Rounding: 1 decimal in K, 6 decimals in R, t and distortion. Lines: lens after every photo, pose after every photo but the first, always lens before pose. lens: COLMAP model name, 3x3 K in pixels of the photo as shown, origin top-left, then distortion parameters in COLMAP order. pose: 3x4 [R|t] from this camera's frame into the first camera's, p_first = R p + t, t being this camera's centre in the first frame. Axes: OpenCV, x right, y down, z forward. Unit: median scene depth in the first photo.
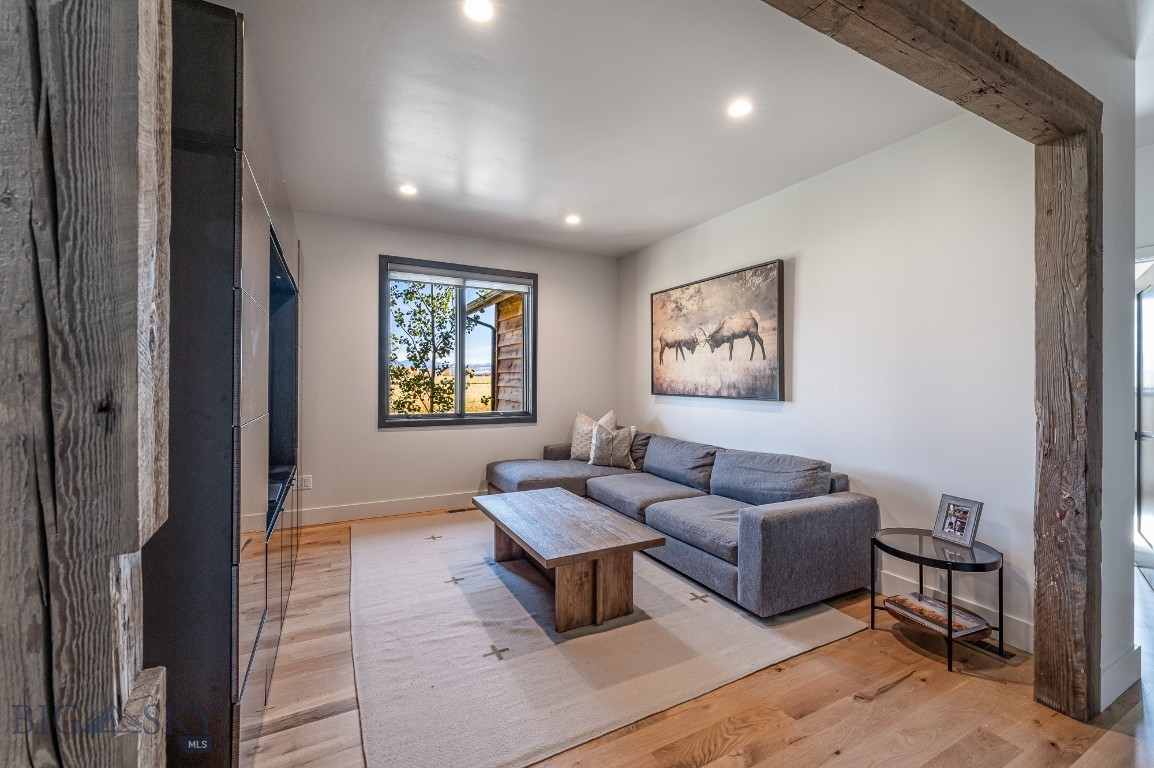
lens RADIAL K [[461.8, 0, 572.1], [0, 461.8, 380.8], [0, 0, 1]] dist [0.001606, 0.000046]
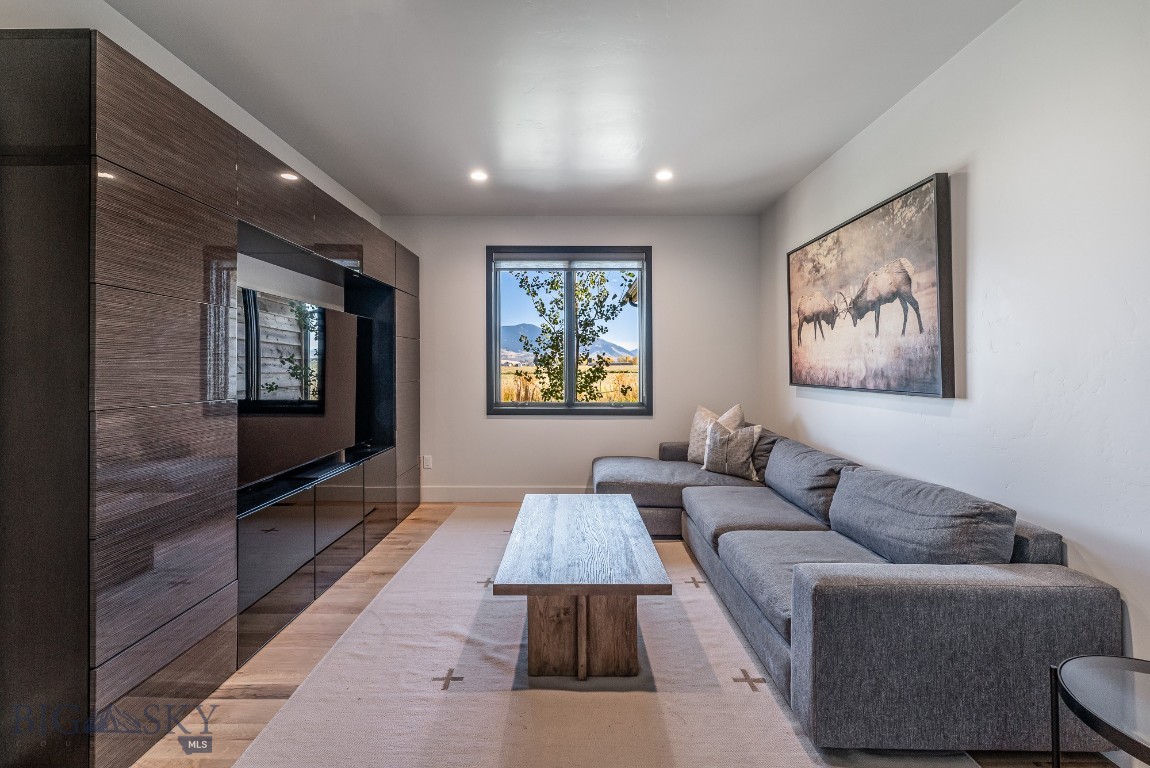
lens RADIAL K [[472.6, 0, 572.3], [0, 472.6, 363.8], [0, 0, 1]] dist [0.001299, 0.000031]
pose [[0.889689, -0.009361, -0.456471, 0.260021], [0.004474, 0.999921, -0.011784, 0.002507], [0.456545, 0.008442, 0.889660, 0.174788]]
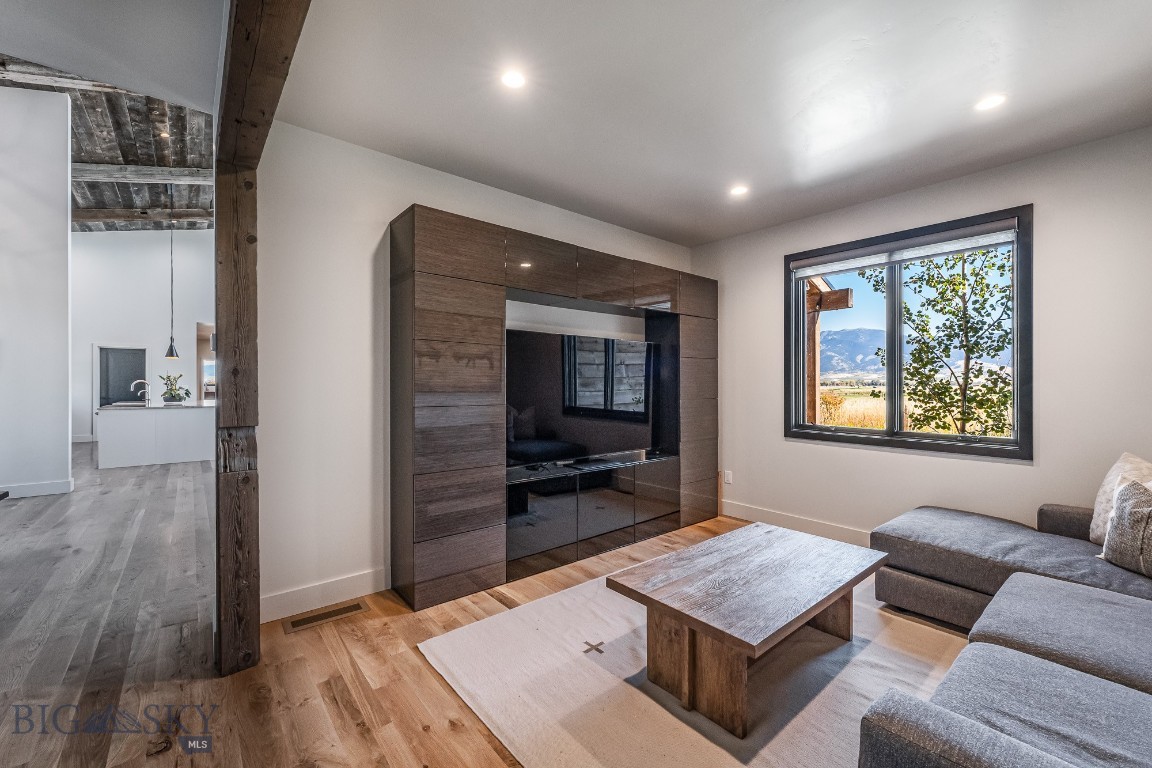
lens RADIAL K [[460.9, 0, 573.1], [0, 460.9, 387.5], [0, 0, 1]] dist [-0.000510, 0.000137]
pose [[0.220432, 0.000076, -0.975402, 0.472163], [-0.006856, 0.999975, -0.001472, 0.004691], [0.975378, 0.007012, 0.220427, 0.410396]]
